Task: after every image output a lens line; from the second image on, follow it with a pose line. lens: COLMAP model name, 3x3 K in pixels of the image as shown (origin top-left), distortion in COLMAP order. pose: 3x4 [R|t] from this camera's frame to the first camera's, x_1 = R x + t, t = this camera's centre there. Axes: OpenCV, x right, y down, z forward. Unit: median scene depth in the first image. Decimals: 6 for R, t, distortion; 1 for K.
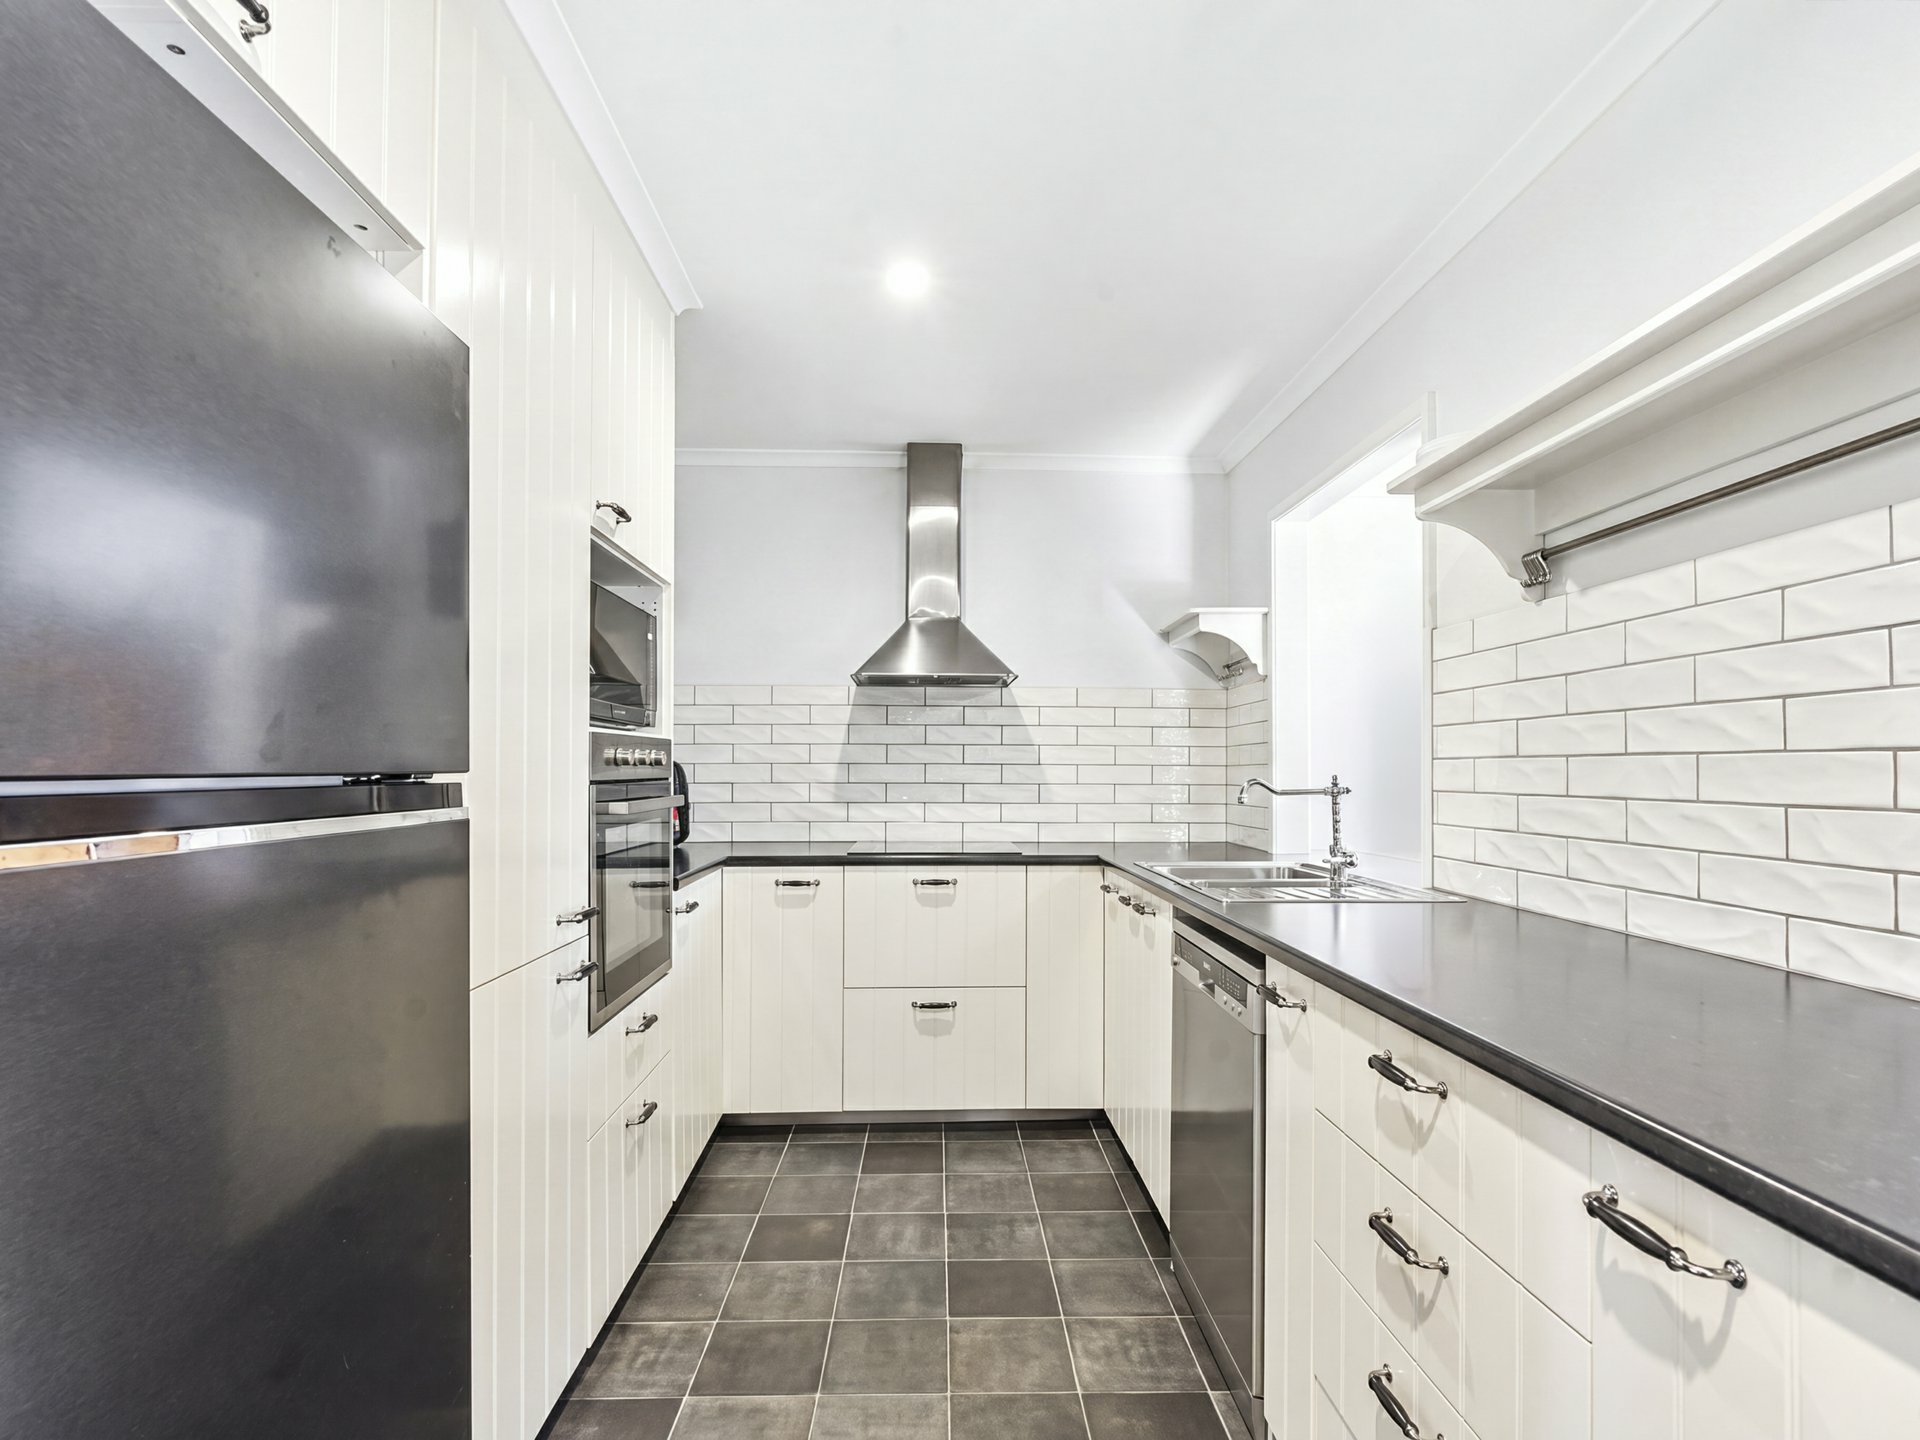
lens RADIAL K [[956.4, 0, 953.9], [0, 956.4, 748.9], [0, 0, 1]] dist [-0.004138, 0.000418]
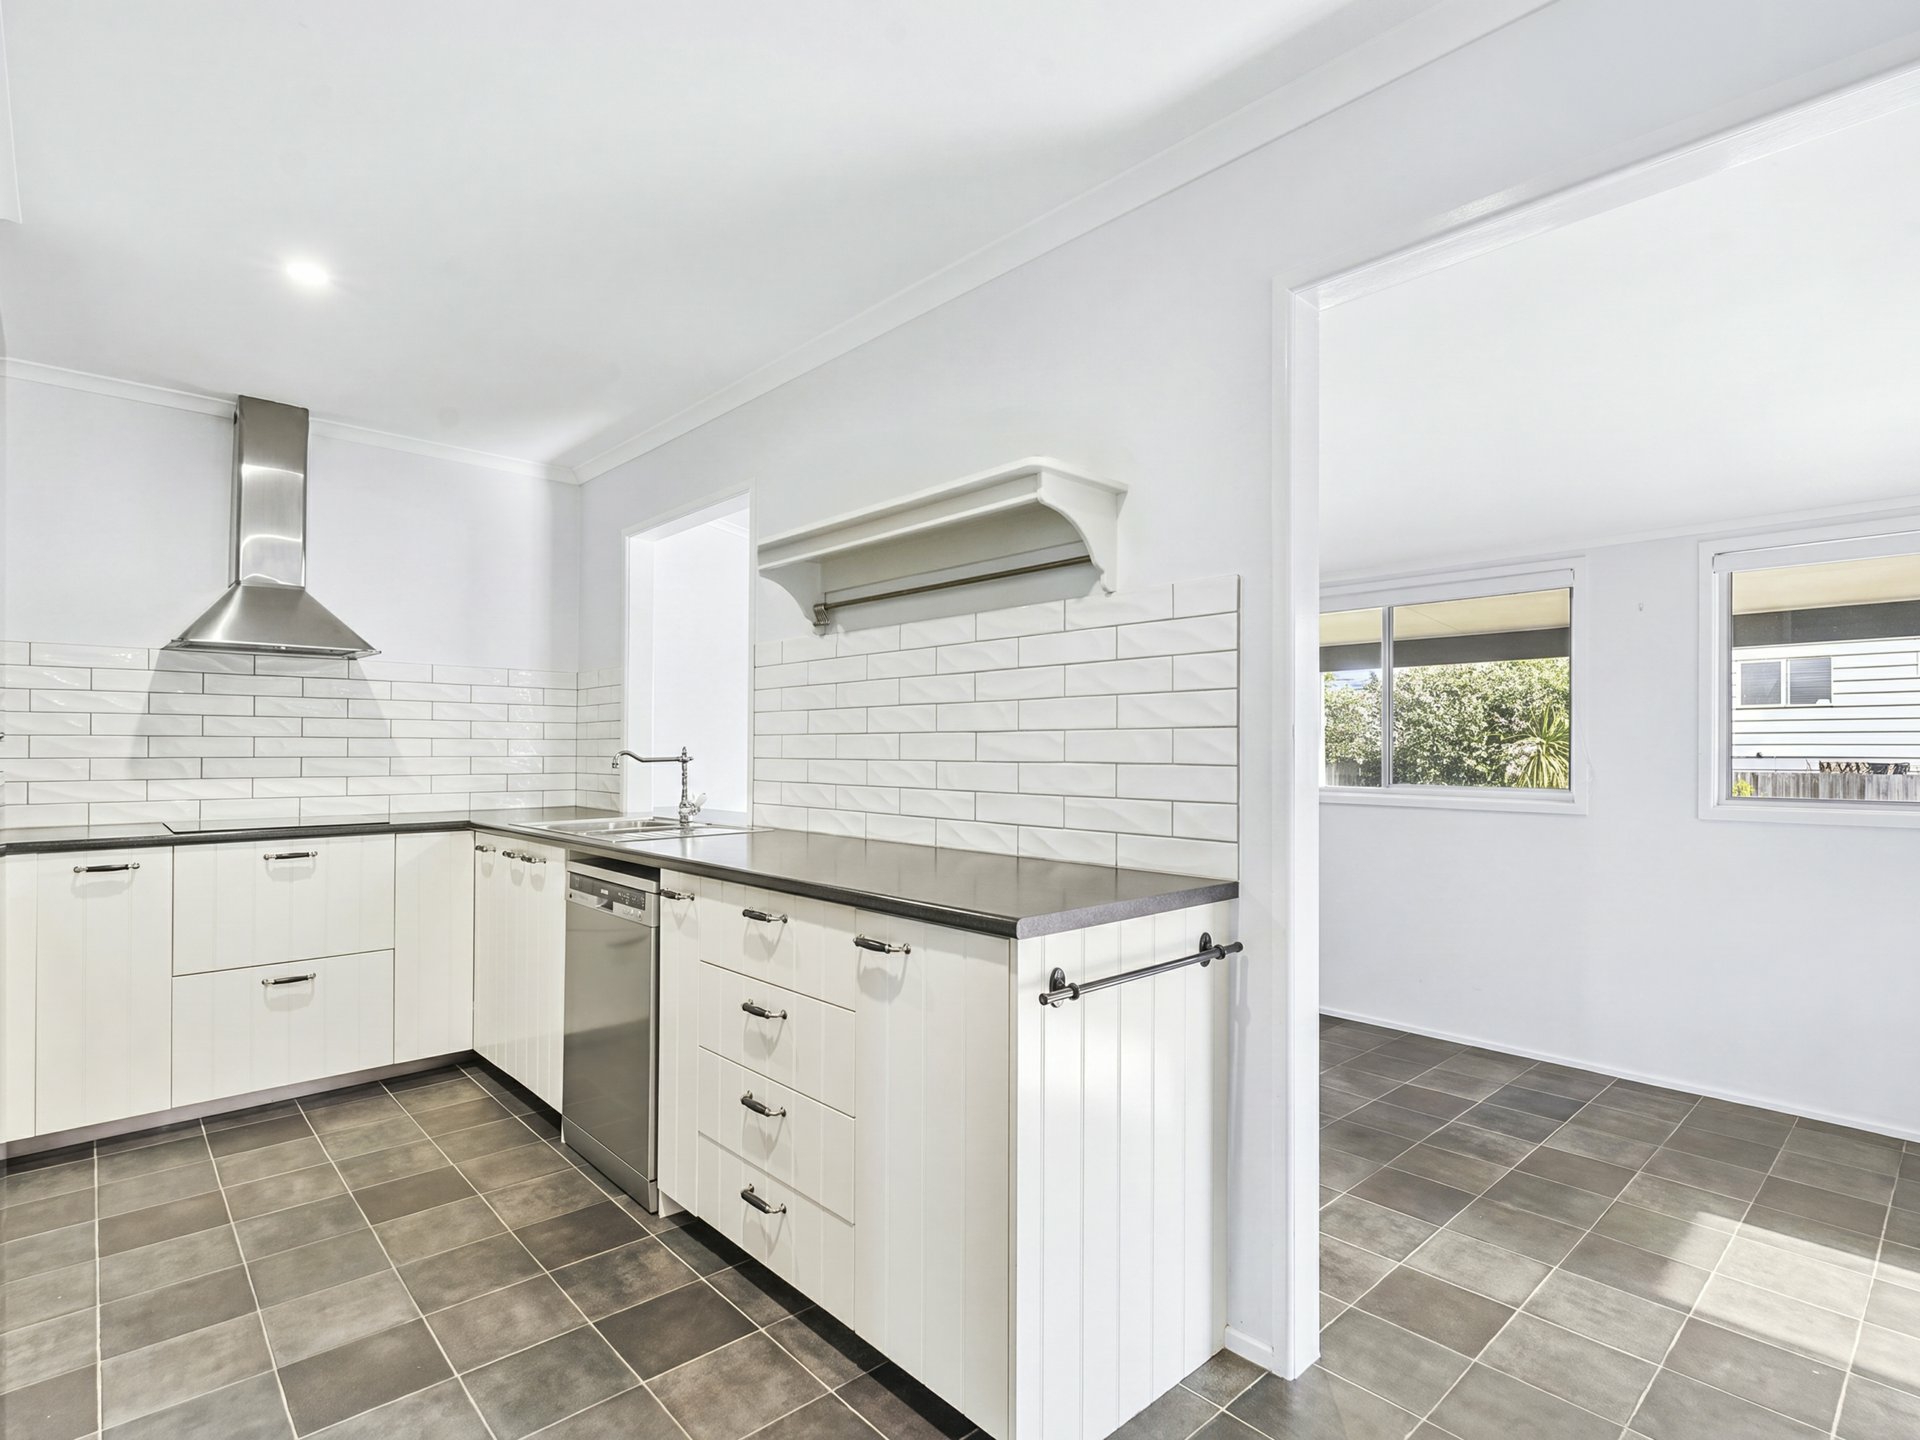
lens RADIAL K [[956.4, 0, 953.9], [0, 956.4, 748.9], [0, 0, 1]] dist [-0.004138, 0.000418]
pose [[0.756315, -0.002938, 0.654201, -0.175282], [-0.014101, 0.999684, 0.020791, -0.002281], [-0.654055, -0.024950, 0.756035, -0.233168]]
